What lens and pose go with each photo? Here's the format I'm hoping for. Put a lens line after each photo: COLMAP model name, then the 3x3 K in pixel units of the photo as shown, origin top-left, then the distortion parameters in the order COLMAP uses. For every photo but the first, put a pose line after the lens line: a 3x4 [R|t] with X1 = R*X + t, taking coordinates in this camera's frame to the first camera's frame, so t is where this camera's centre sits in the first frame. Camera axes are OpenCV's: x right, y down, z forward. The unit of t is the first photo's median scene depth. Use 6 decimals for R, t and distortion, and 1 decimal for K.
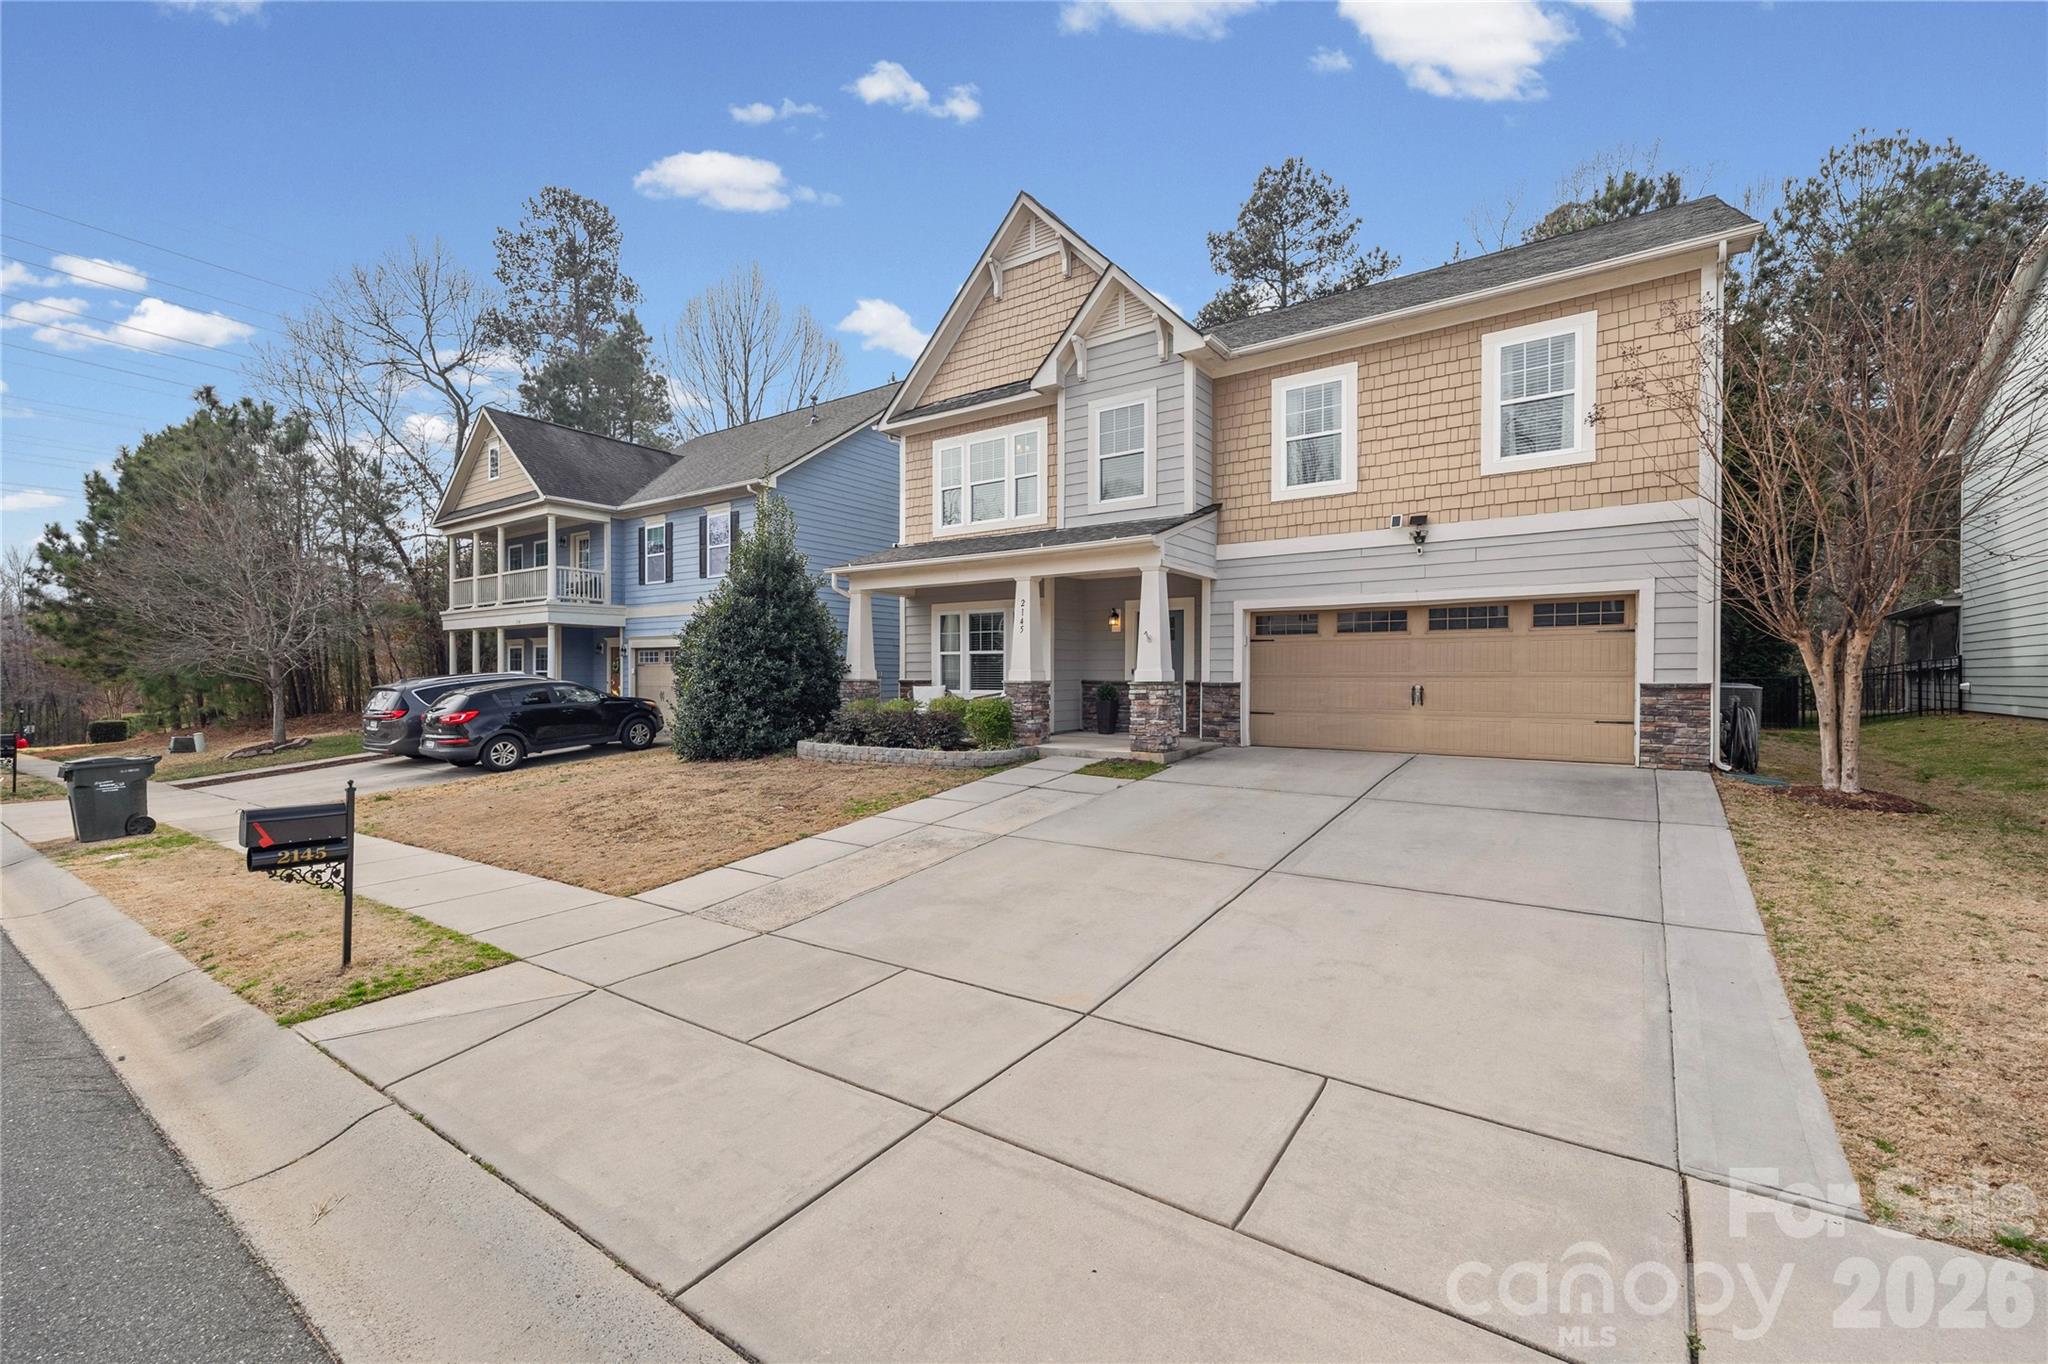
lens RADIAL K [[841.5, 0, 1024.0], [0, 841.5, 682.0], [0, 0, 1]] dist [0.013607, 0.000055]
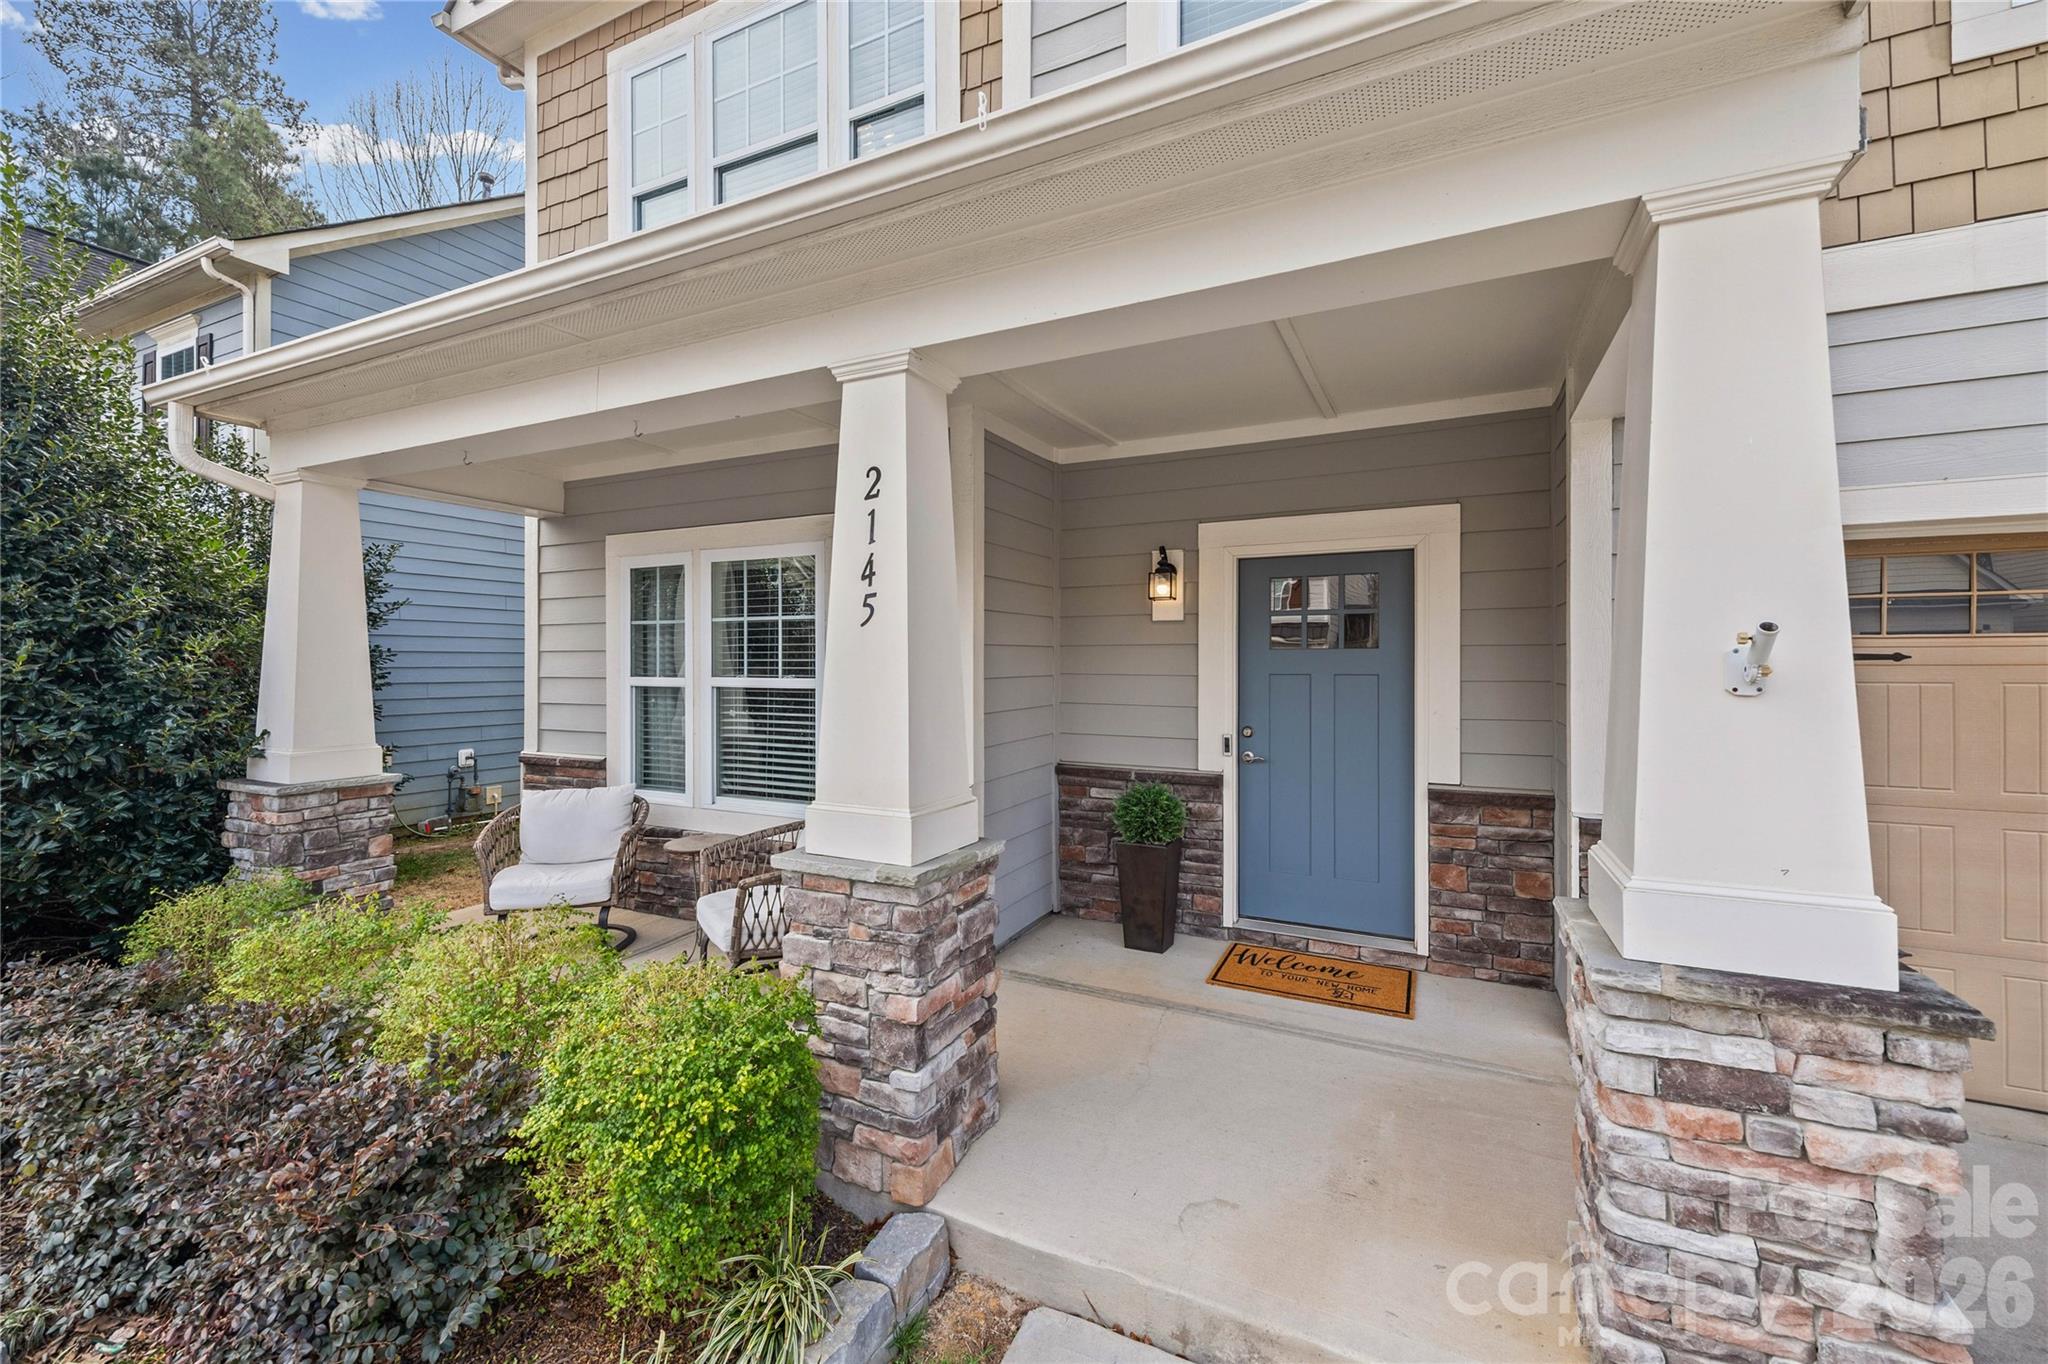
lens RADIAL K [[851.4, 0, 1010.4], [0, 851.4, 658.5], [0, 0, 1]] dist [0.010558, -0.000107]
pose [[0.989935, -0.001845, 0.141512, 0.002818], [0.003663, 0.999914, -0.012586, -0.049300], [-0.141477, 0.012978, 0.989856, 0.824515]]
